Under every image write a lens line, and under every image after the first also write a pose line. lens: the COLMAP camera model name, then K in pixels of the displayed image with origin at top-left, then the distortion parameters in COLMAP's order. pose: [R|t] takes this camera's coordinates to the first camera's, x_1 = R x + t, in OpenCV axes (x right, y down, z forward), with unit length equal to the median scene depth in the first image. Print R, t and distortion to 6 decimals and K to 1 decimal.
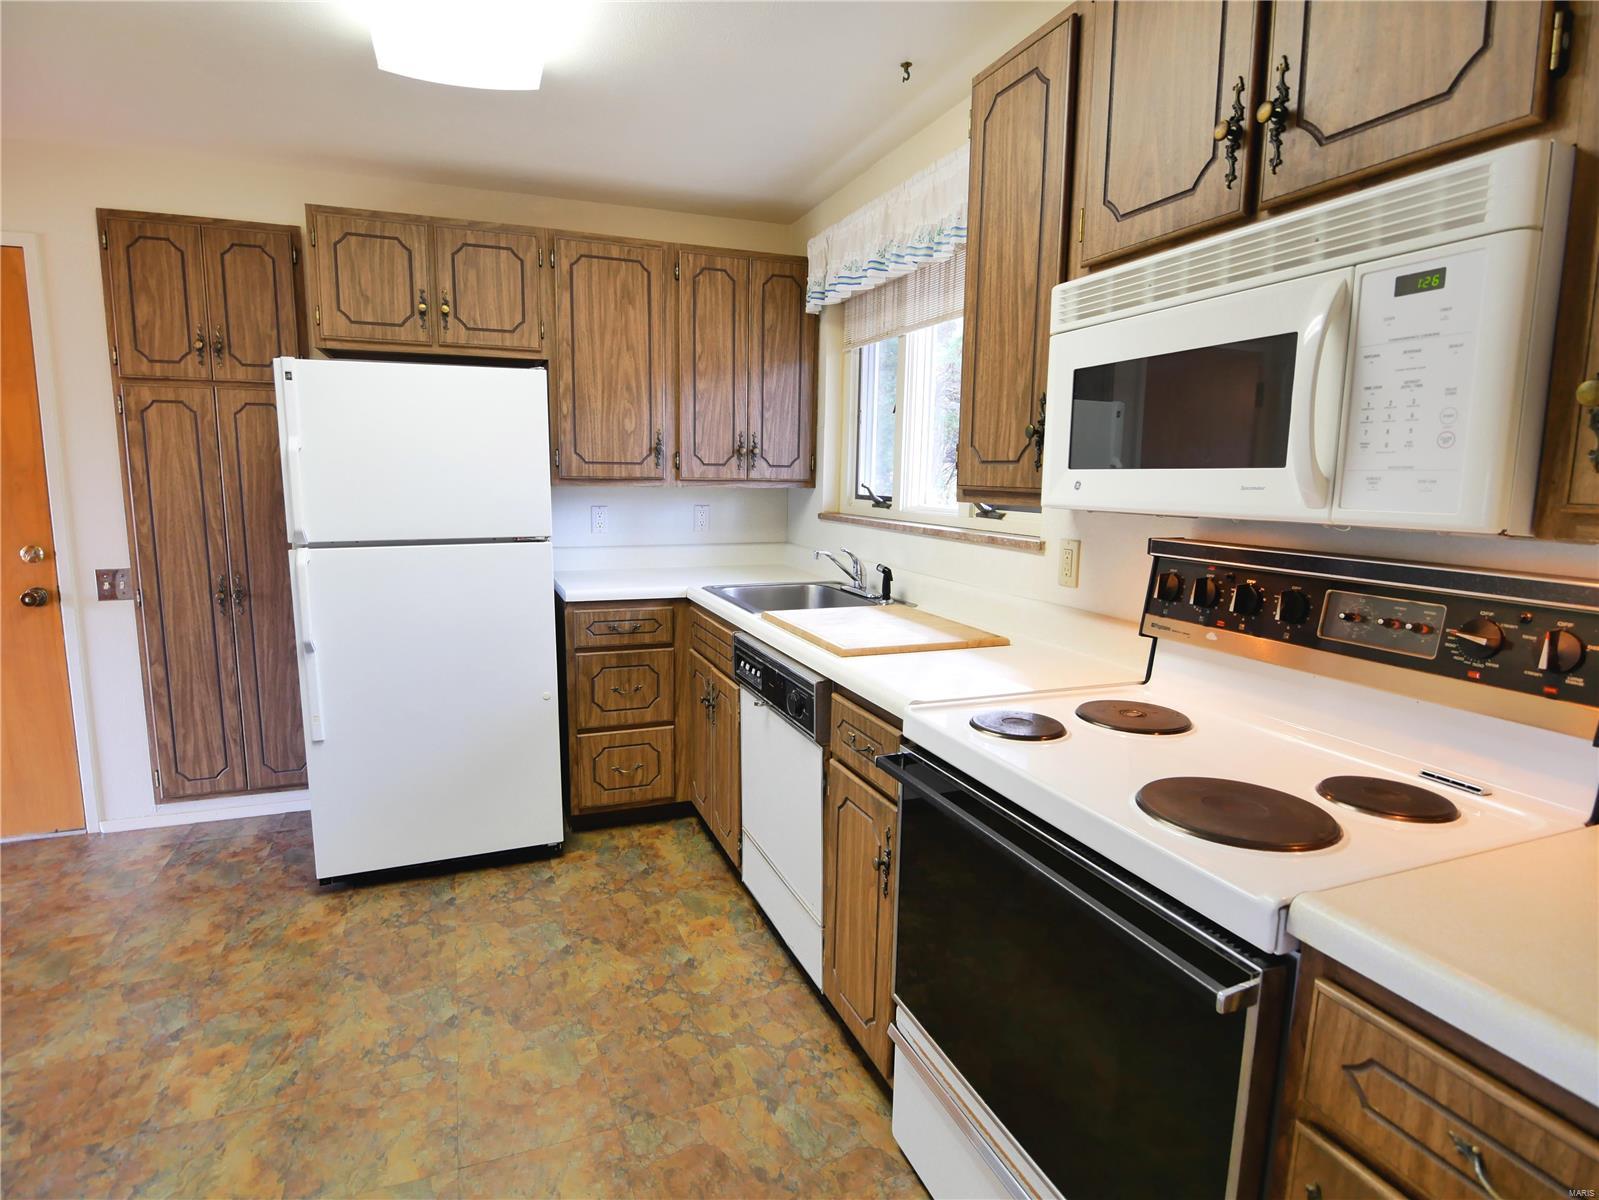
lens RADIAL K [[838.7, 0, 777.5], [0, 838.7, 595.3], [0, 0, 1]] dist [-0.006080, -0.010075]
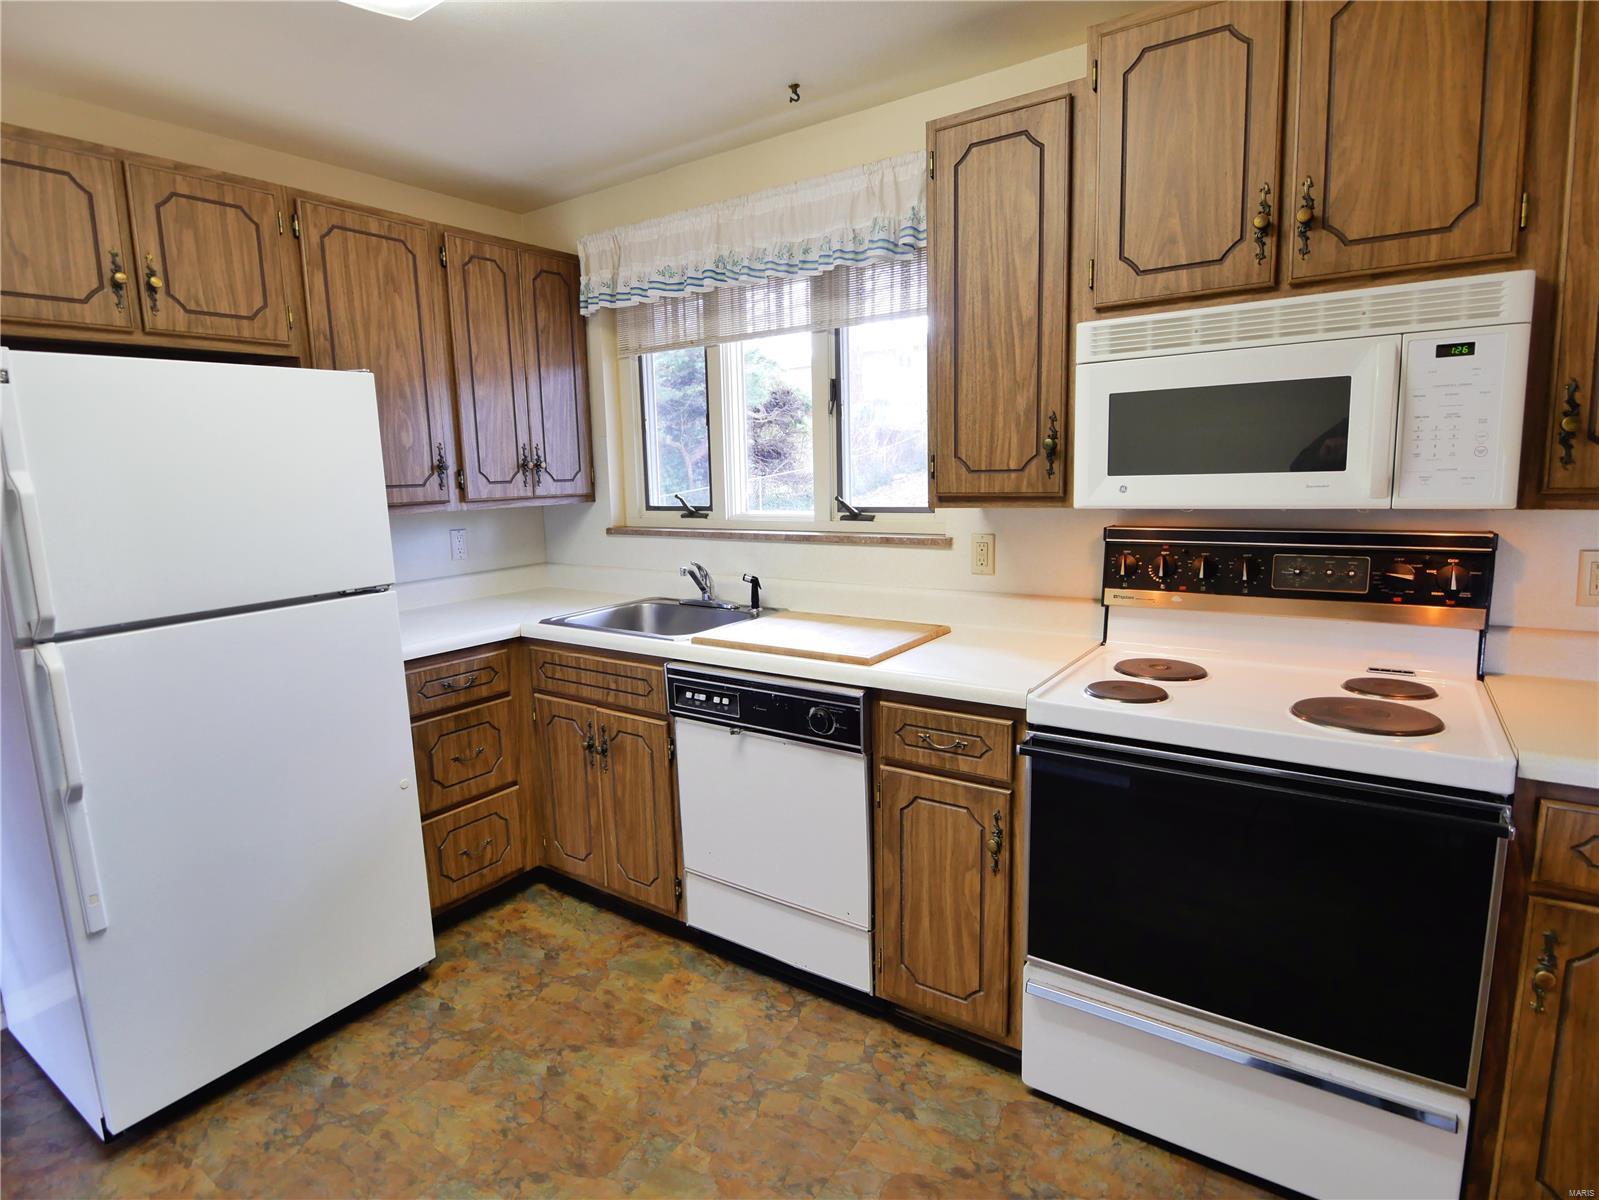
lens RADIAL K [[838.7, 0, 777.5], [0, 838.7, 595.3], [0, 0, 1]] dist [-0.006080, -0.010075]
pose [[0.828273, -0.119774, 0.547374, -0.390550], [0.119294, 0.992184, 0.036593, -0.043310], [-0.547479, 0.034989, 0.836088, 0.137606]]
